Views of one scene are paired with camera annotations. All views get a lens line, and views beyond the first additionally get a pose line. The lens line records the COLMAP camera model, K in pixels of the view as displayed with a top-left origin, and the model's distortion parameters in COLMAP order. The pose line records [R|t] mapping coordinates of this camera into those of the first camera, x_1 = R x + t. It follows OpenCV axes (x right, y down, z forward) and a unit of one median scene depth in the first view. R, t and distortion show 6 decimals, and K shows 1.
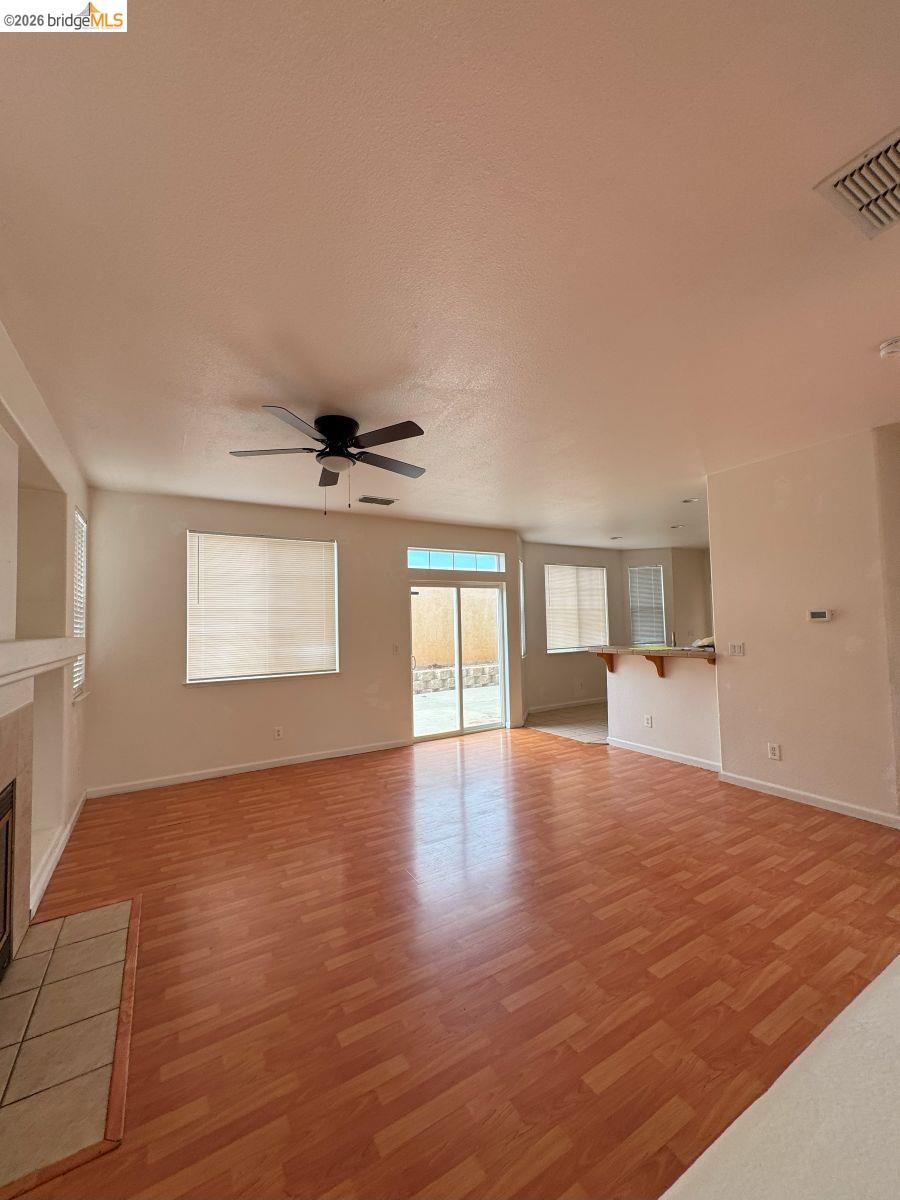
lens RADIAL K [[475.8, 0, 448.1], [0, 475.8, 601.9], [0, 0, 1]] dist [-0.002380, -0.000138]
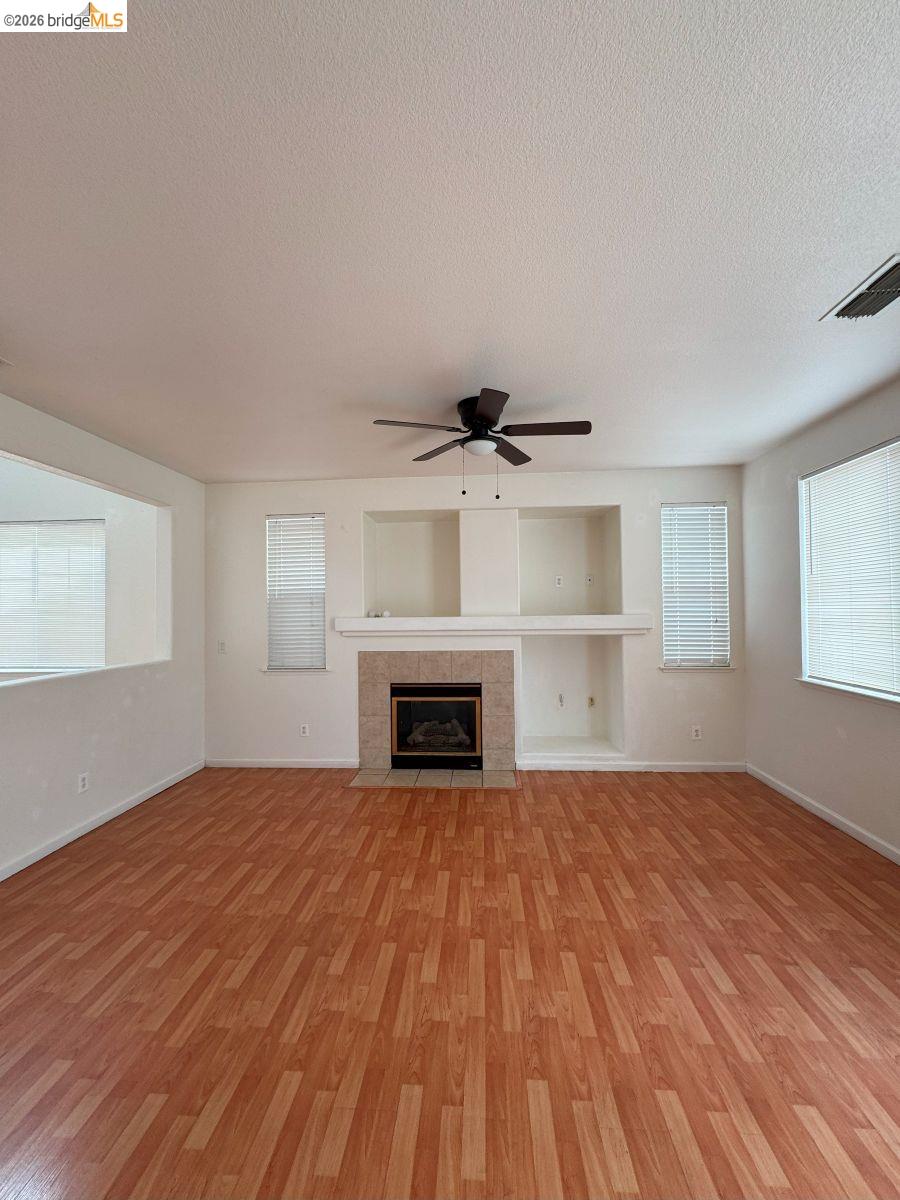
lens RADIAL K [[475.8, 0, 448.1], [0, 475.8, 601.9], [0, 0, 1]] dist [-0.002380, -0.000138]
pose [[-0.572003, 0.017328, -0.820069, 0.460007], [0.063717, 0.997695, -0.023362, 0.033258], [0.817773, -0.065615, -0.571788, 1.130411]]
